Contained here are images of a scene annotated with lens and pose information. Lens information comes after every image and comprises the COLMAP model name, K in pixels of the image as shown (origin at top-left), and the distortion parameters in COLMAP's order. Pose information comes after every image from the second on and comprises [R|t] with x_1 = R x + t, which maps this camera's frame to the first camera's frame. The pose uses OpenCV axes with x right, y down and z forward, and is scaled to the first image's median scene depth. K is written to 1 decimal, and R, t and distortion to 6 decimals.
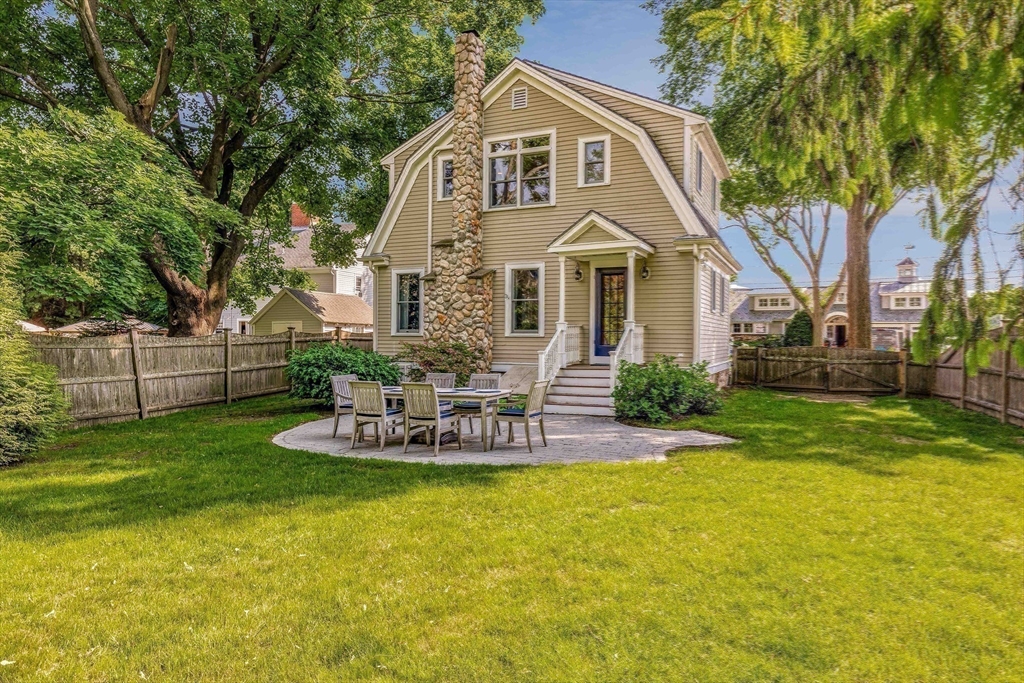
lens RADIAL K [[639.7, 0, 512.0], [0, 639.7, 341.5], [0, 0, 1]] dist [-0.002792, 0.000686]
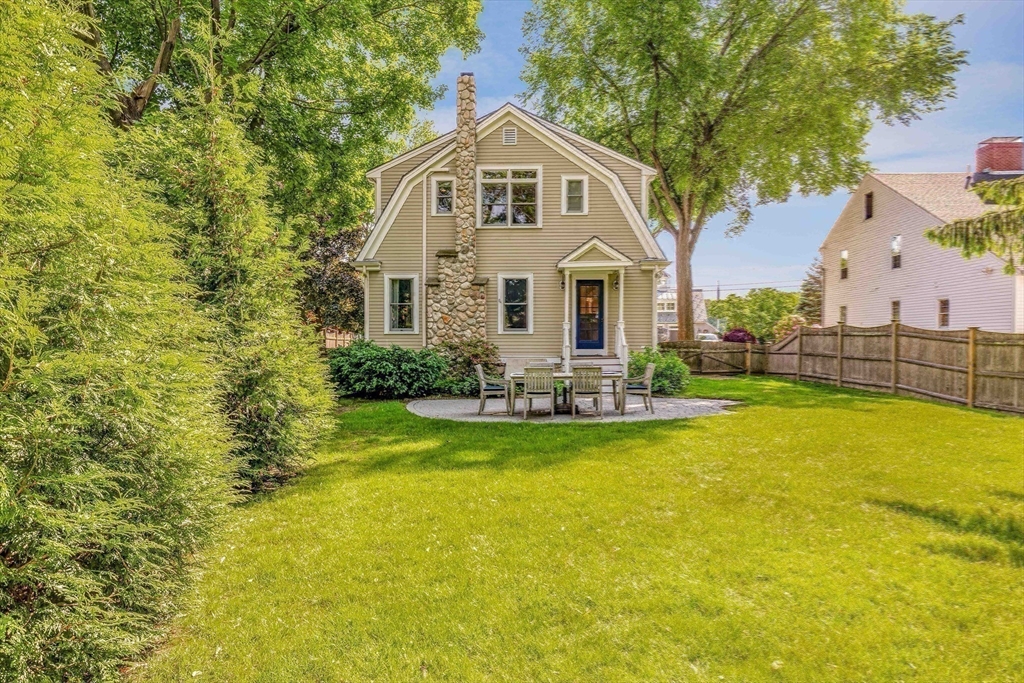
lens RADIAL K [[628.4, 0, 514.1], [0, 628.4, 346.0], [0, 0, 1]] dist [-0.000770, -0.000091]
pose [[0.923649, -0.012168, 0.383047, -0.435334], [0.008926, 0.999908, 0.010241, 0.002566], [-0.383137, -0.006040, 0.923672, -0.099054]]
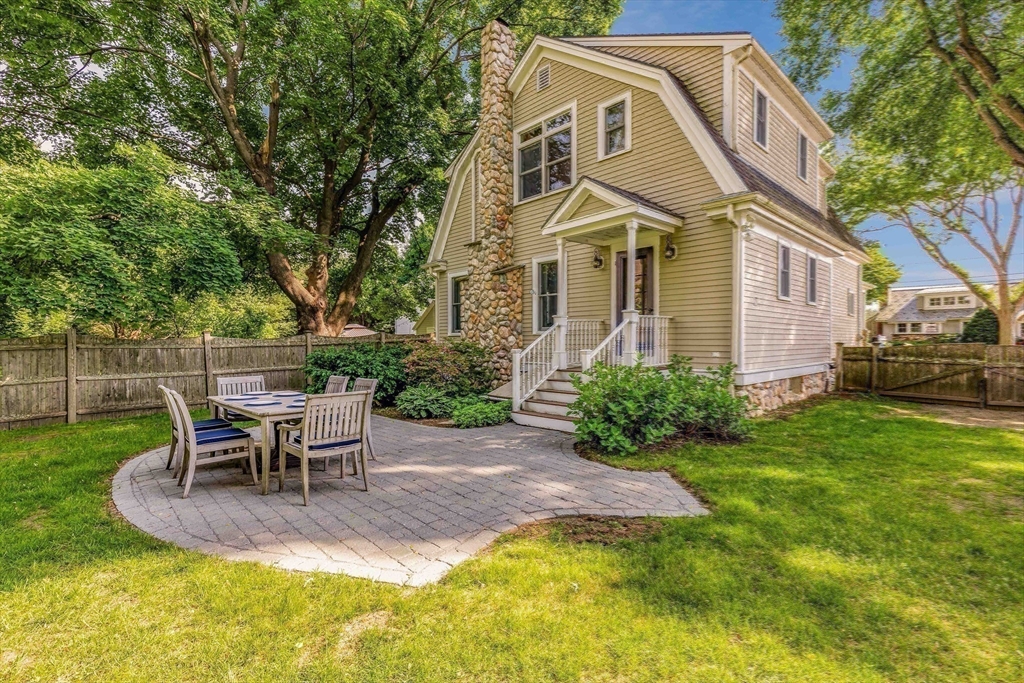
lens RADIAL K [[467.0, 0, 512.7], [0, 467.0, 345.1], [0, 0, 1]] dist [0.001314, -0.000045]
pose [[0.928504, -0.005759, -0.371277, 0.218162], [0.006310, 0.999980, 0.000269, 0.007082], [0.371268, -0.002593, 0.928522, 0.348808]]
